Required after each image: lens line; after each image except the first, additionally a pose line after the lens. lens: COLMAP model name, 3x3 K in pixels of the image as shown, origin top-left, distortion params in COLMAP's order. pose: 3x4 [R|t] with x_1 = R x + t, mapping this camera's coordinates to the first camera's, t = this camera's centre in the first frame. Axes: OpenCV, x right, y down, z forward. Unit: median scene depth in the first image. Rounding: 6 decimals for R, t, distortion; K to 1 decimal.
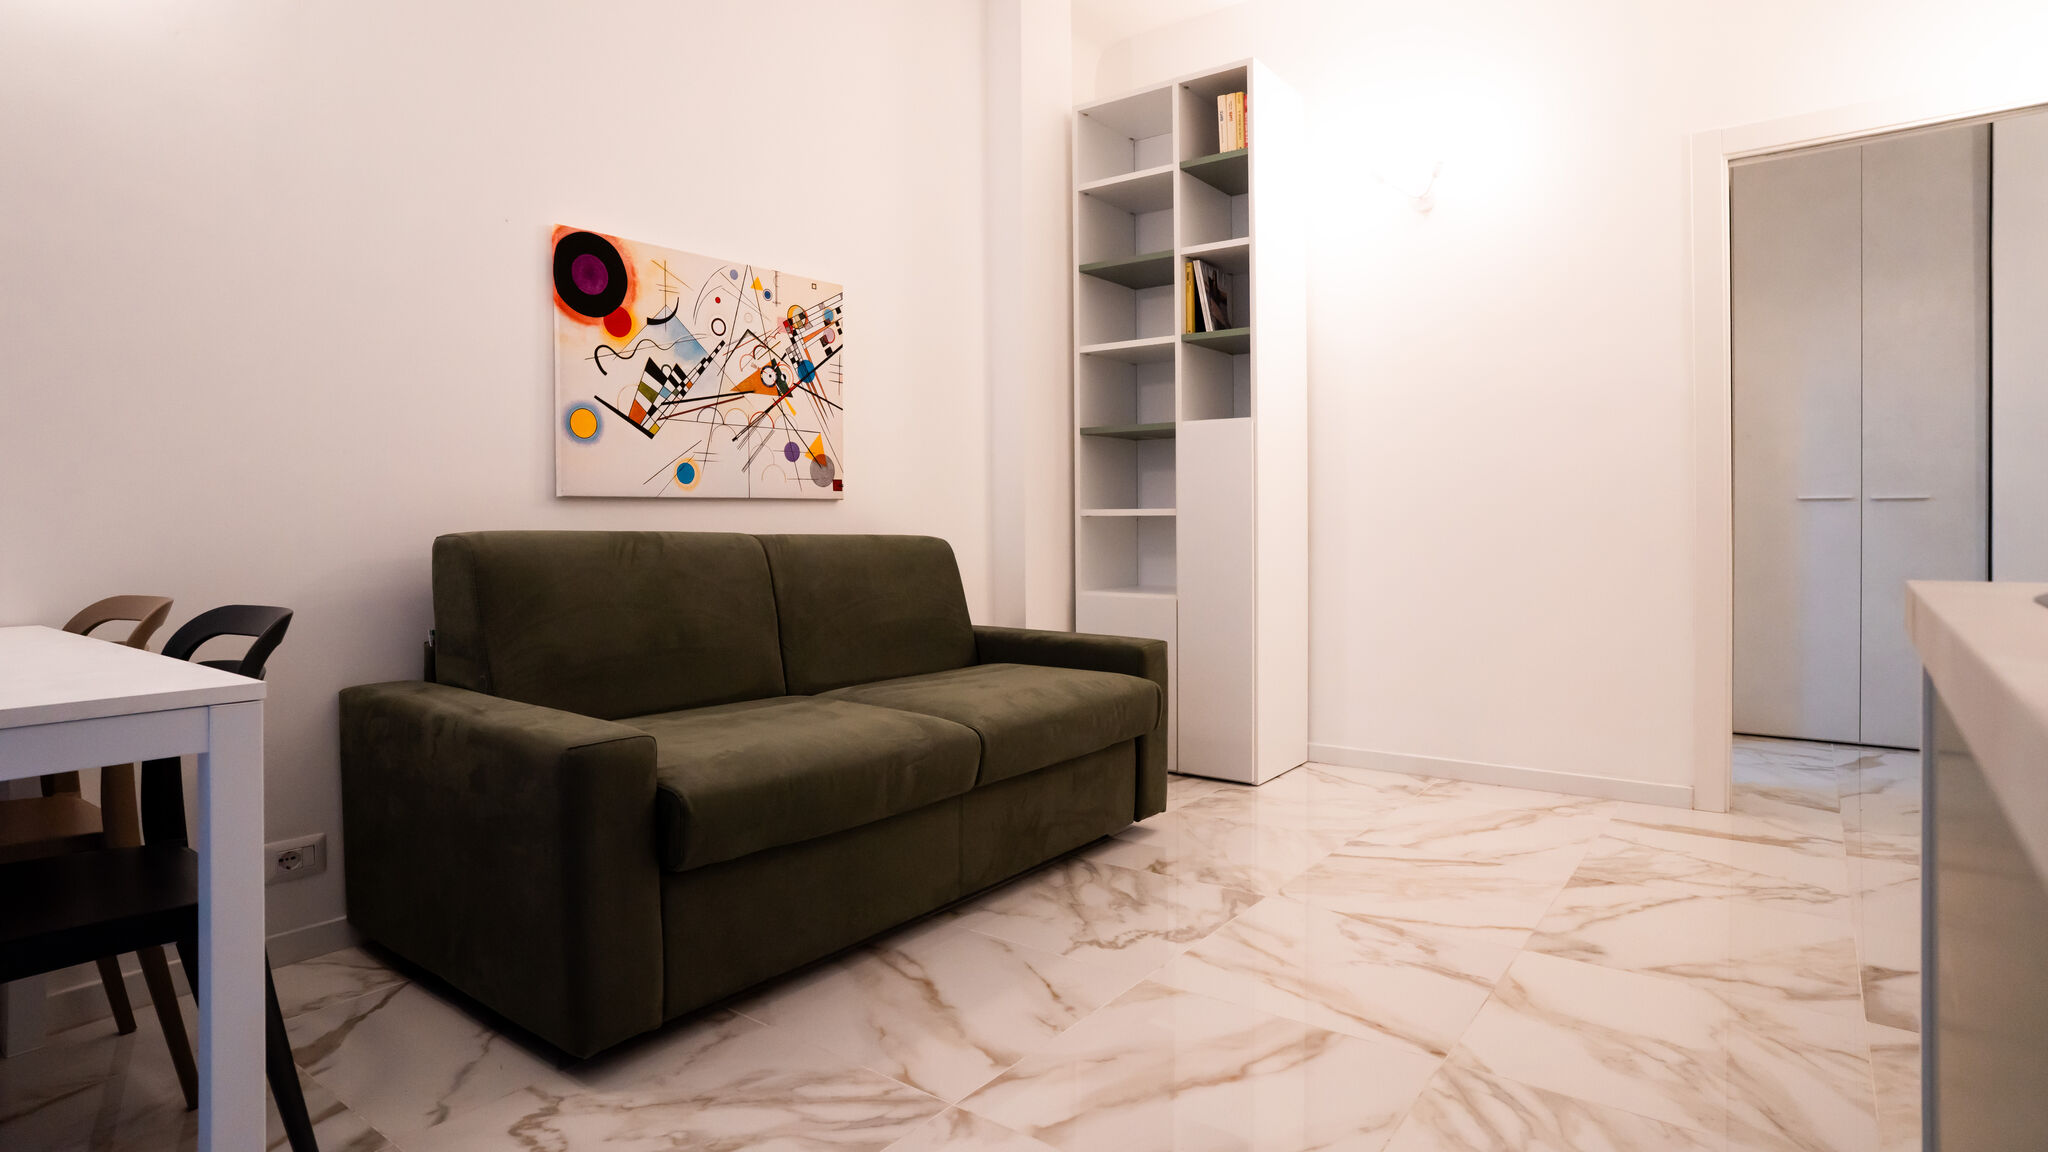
lens RADIAL K [[1074.7, 0, 1016.7], [0, 1074.7, 531.3], [0, 0, 1]] dist [-0.075109, 0.043583]
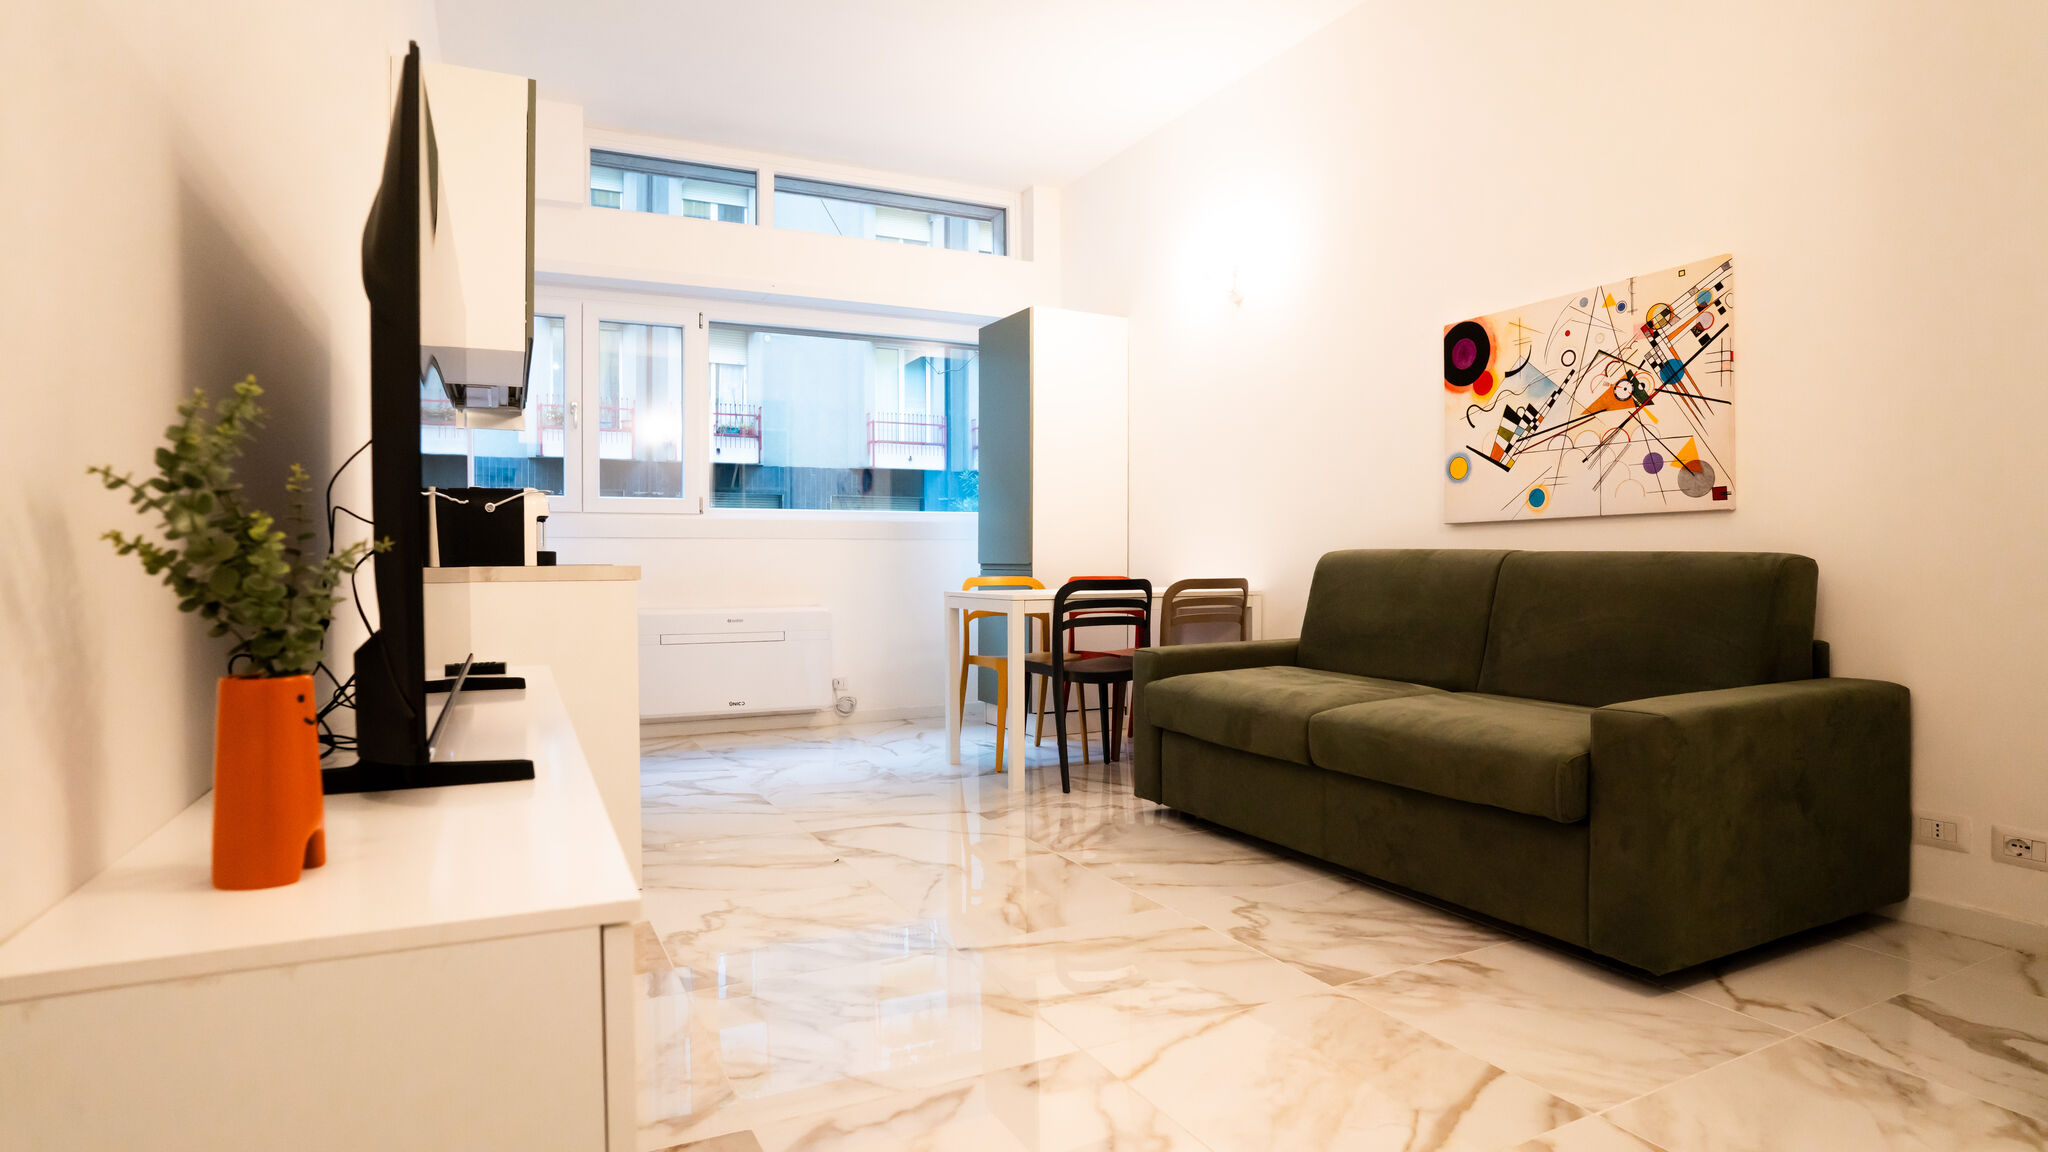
lens RADIAL K [[1082.9, 0, 1032.6], [0, 1082.9, 572.3], [0, 0, 1]] dist [-0.075058, 0.042334]
pose [[-0.429918, 0.015122, -0.902741, 0.904916], [0.001341, 0.999869, 0.016111, 0.005734], [0.902867, 0.005716, -0.429882, 0.956886]]
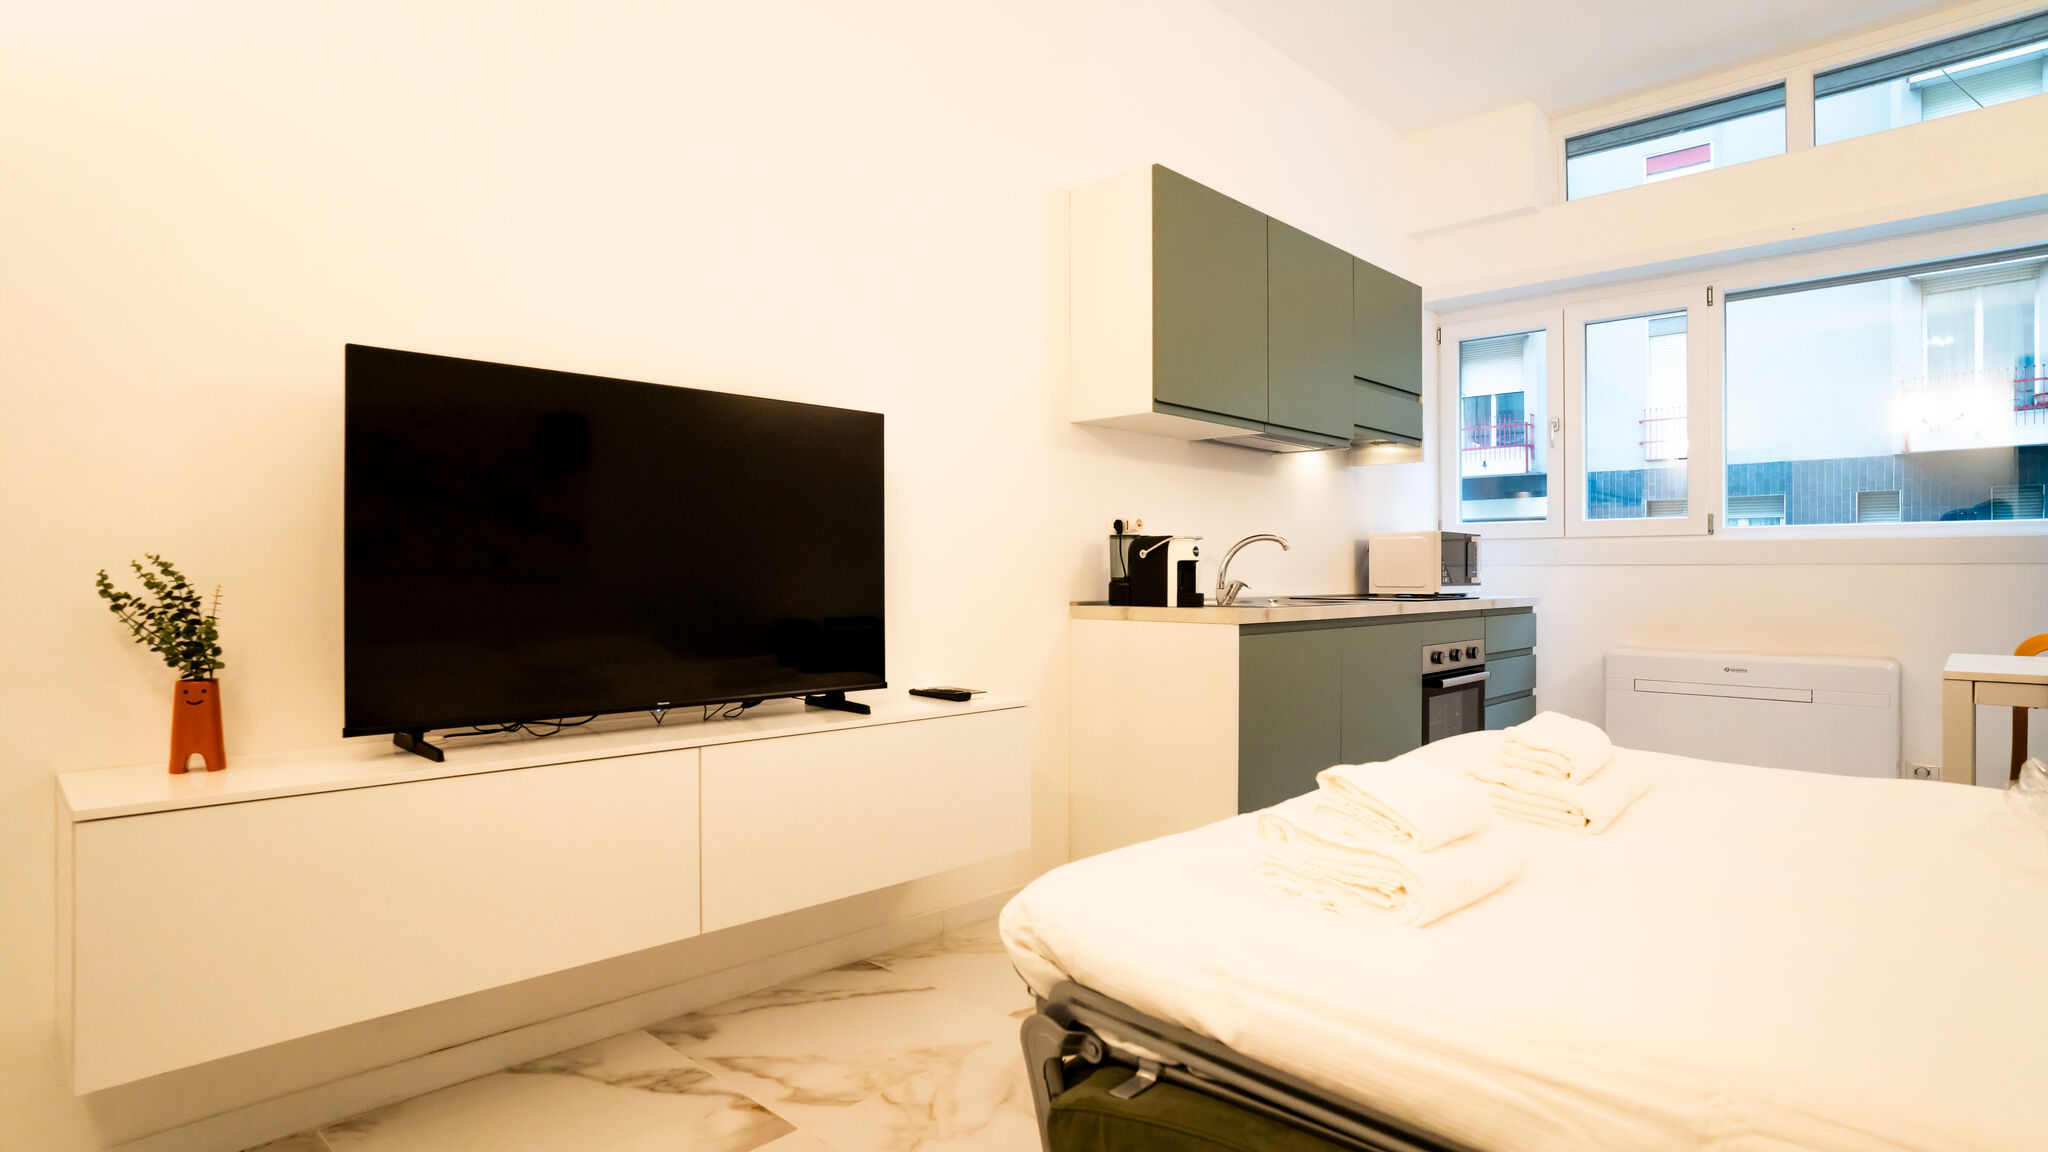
lens RADIAL K [[1062.6, 0, 1024.5], [0, 1062.6, 580.2], [0, 0, 1]] dist [-0.085694, 0.042447]
pose [[-0.995199, 0.004568, 0.097766, 0.316986], [0.005491, 0.999943, 0.009172, -0.019007], [-0.097718, 0.009665, -0.995167, 1.162649]]
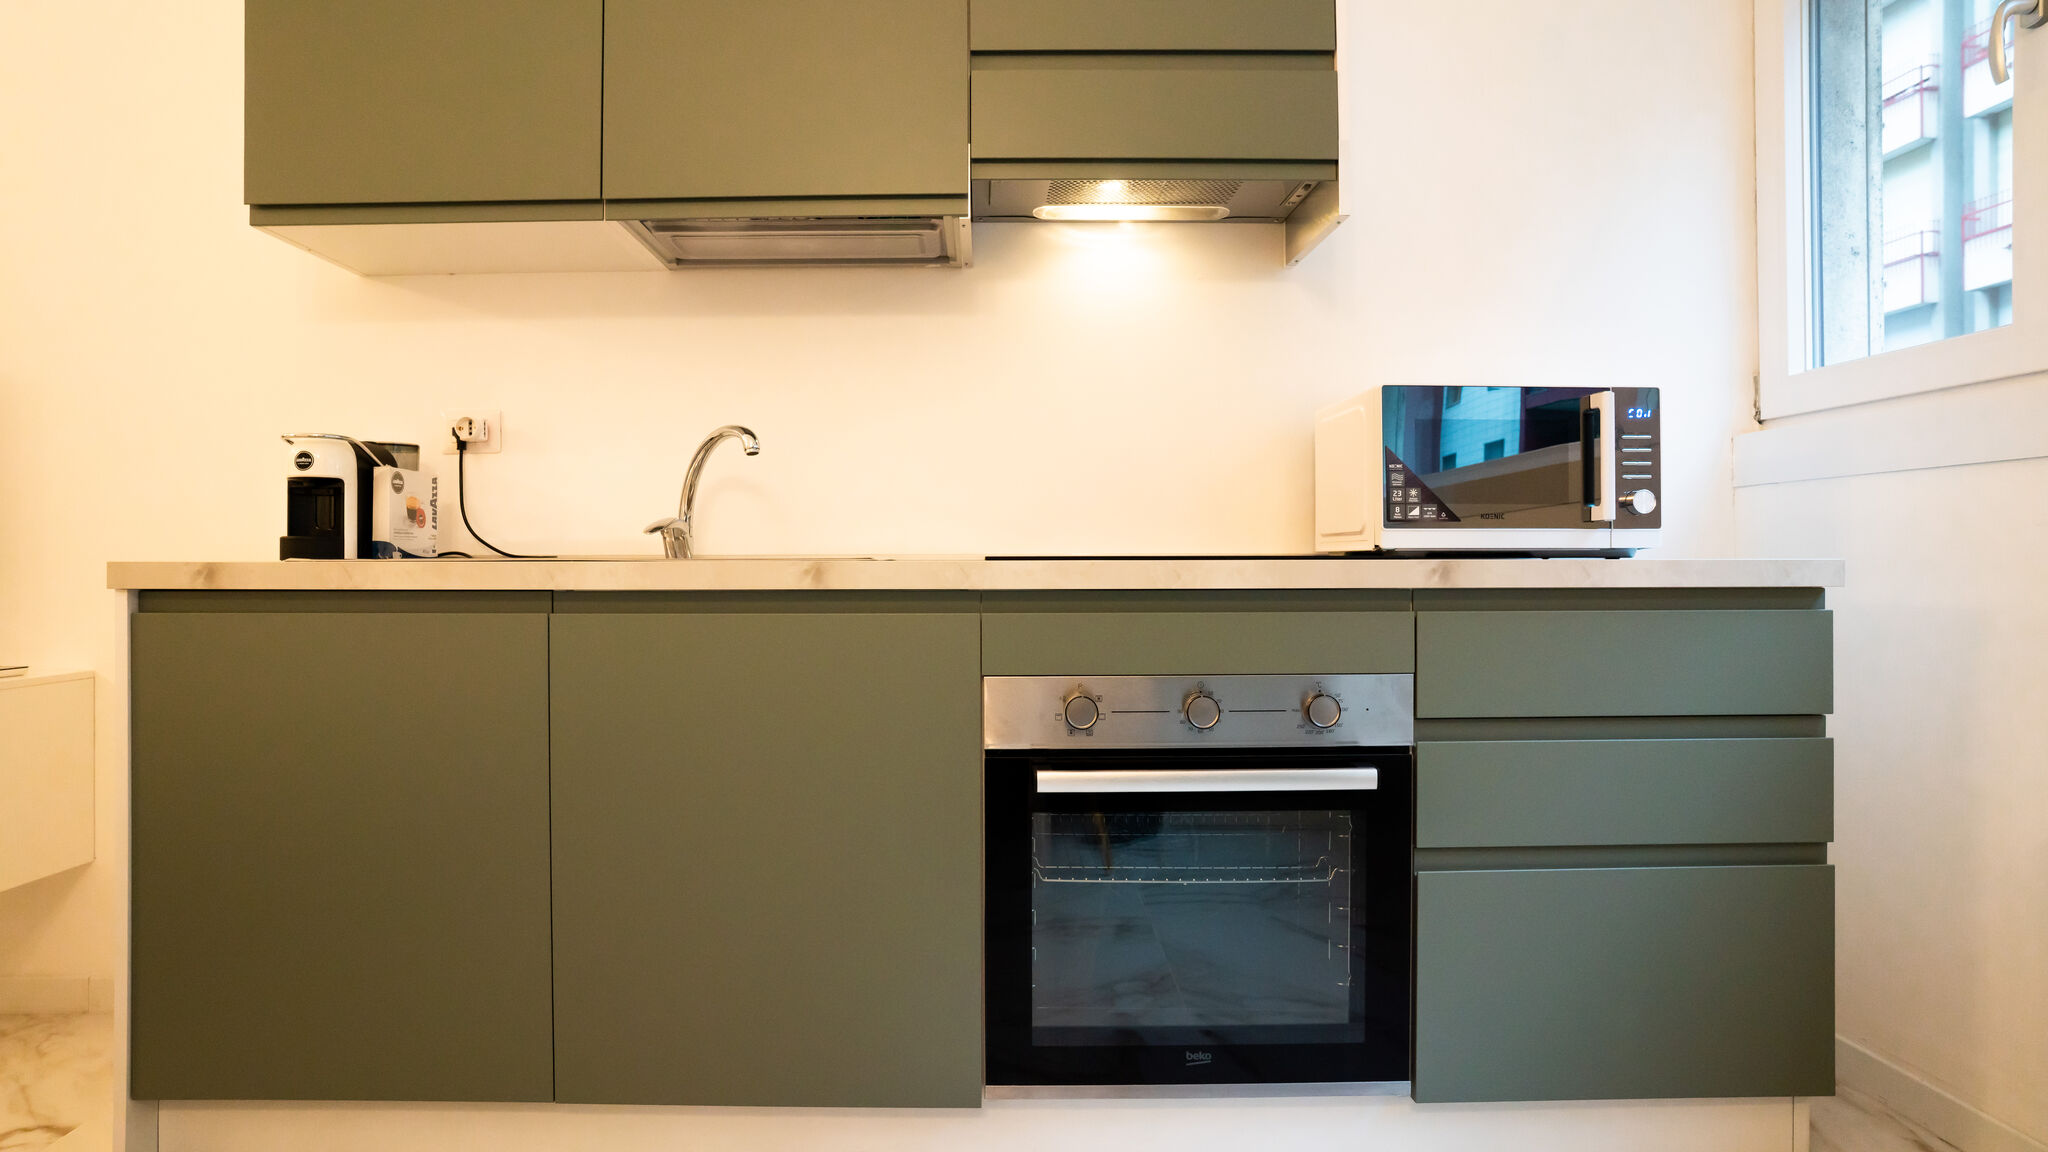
lens RADIAL K [[1074.7, 0, 1016.7], [0, 1074.7, 531.3], [0, 0, 1]] dist [-0.075109, 0.043583]
pose [[-0.642849, 0.025939, 0.765553, -0.372024], [0.009958, 0.999625, -0.025508, 0.017692], [-0.765928, -0.008775, -0.642867, 0.234221]]
